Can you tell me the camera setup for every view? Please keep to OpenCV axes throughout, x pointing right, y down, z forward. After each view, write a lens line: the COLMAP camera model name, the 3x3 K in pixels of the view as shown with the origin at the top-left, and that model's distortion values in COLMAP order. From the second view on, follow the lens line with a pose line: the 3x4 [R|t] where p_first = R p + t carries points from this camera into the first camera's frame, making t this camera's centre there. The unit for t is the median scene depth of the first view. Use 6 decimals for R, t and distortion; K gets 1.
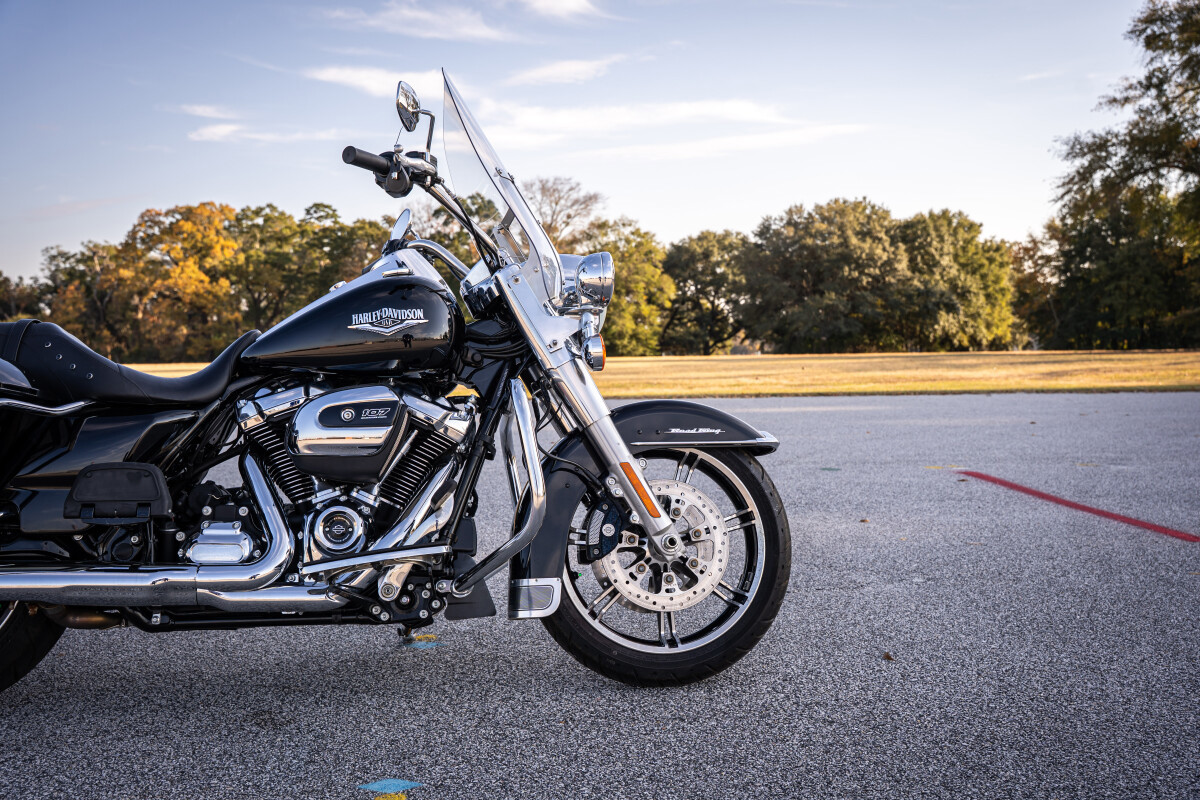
lens RADIAL K [[1146.2, 0, 600.0], [0, 1146.2, 400.0], [0, 0, 1]] dist [-0.096673, 0.254311]
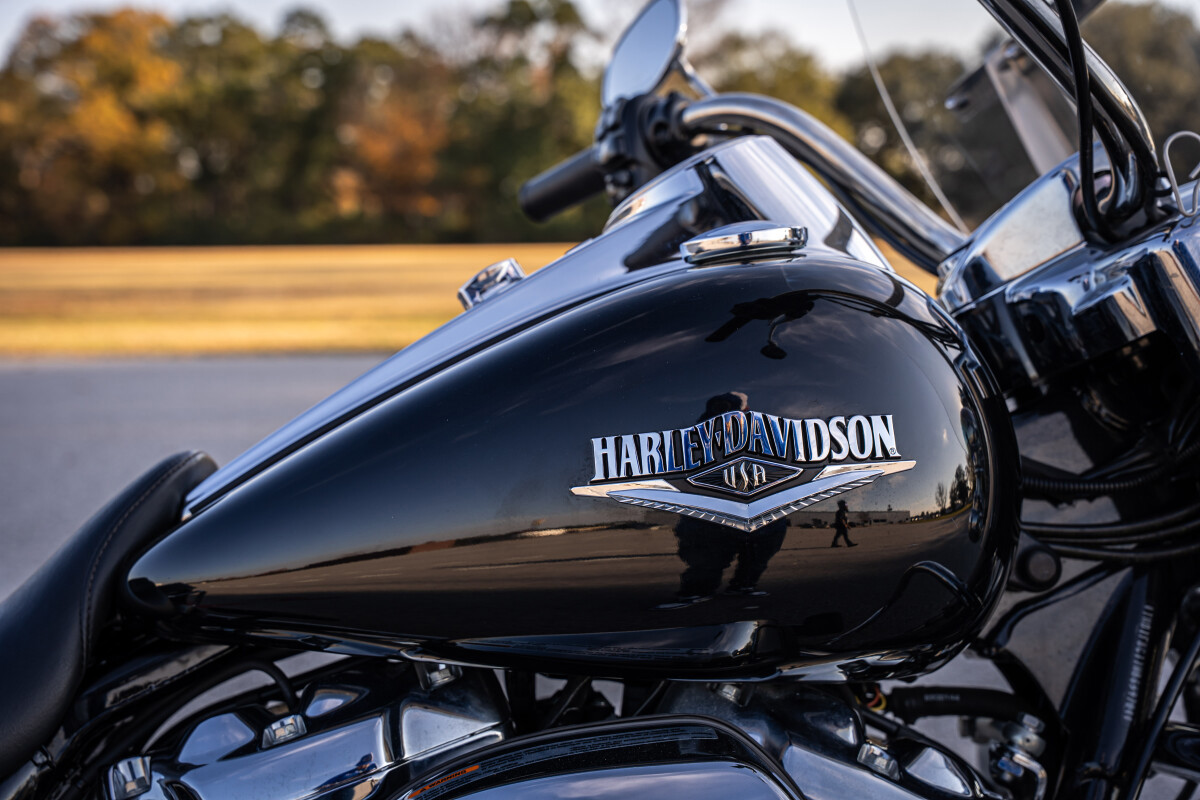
lens RADIAL K [[1717.7, 0, 600.0], [0, 1717.7, 400.0], [0, 0, 1]] dist [0.070832, 0.095006]
pose [[0.997471, 0.008212, -0.070604, -0.169875], [-0.004388, 0.998523, 0.054152, -0.090431], [0.070945, -0.053705, 0.996033, 0.579080]]
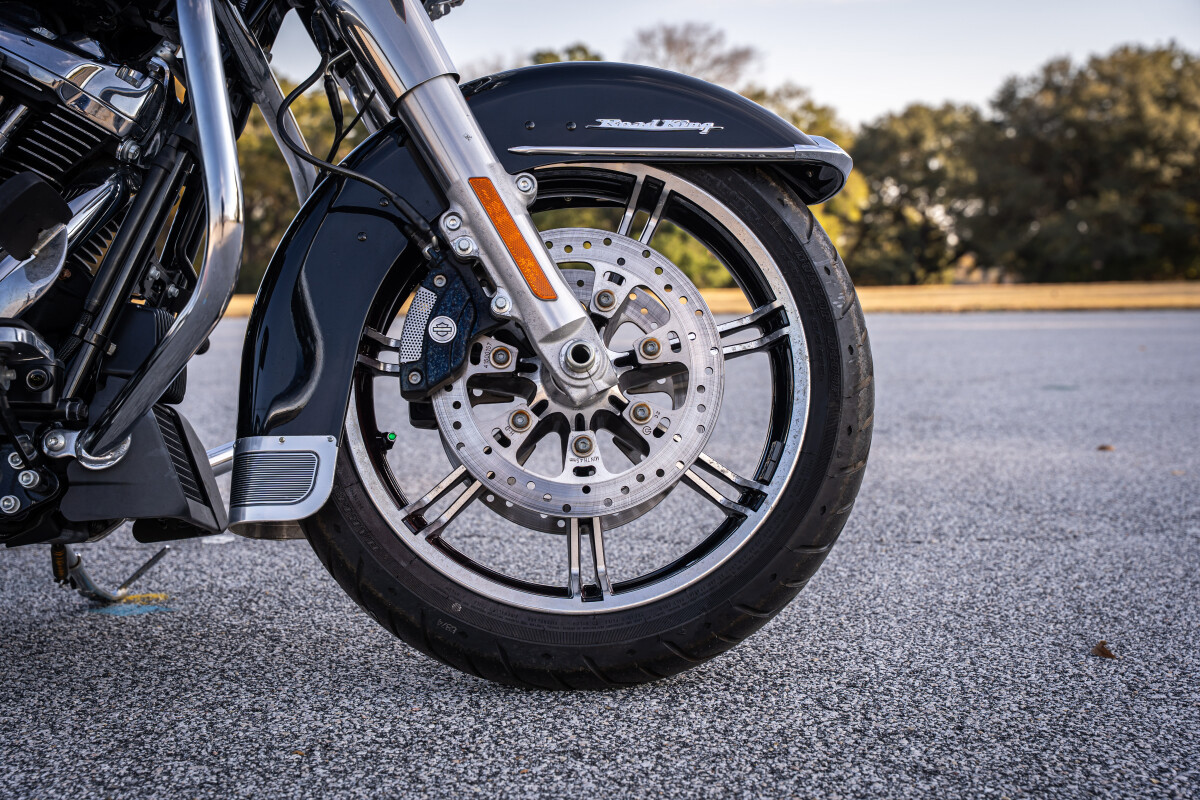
lens RADIAL K [[1679.6, 0, 600.0], [0, 1679.6, 400.0], [0, 0, 1]] dist [0.060194, 0.525542]
pose [[0.995665, 0.010928, -0.092371, 0.117684], [-0.008931, 0.999718, 0.022006, 0.114735], [0.092585, -0.021086, 0.995481, 0.321318]]
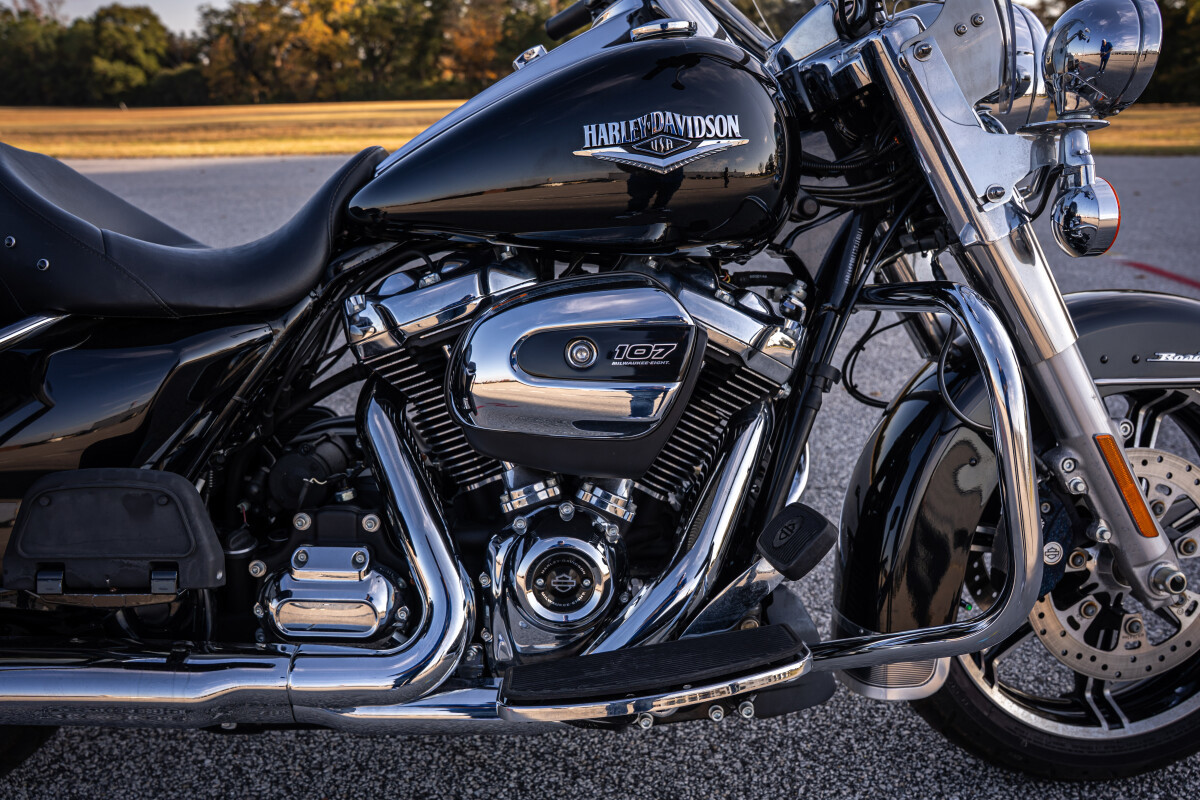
lens RADIAL K [[909.9, 0, 600.0], [0, 909.9, 400.0], [0, 0, 1]] dist [-0.155041, 0.143474]
pose [[0.998372, 0.027320, -0.050078, -0.169065], [-0.011949, 0.958541, 0.284703, -0.063930], [0.055780, -0.283641, 0.957307, 0.559187]]
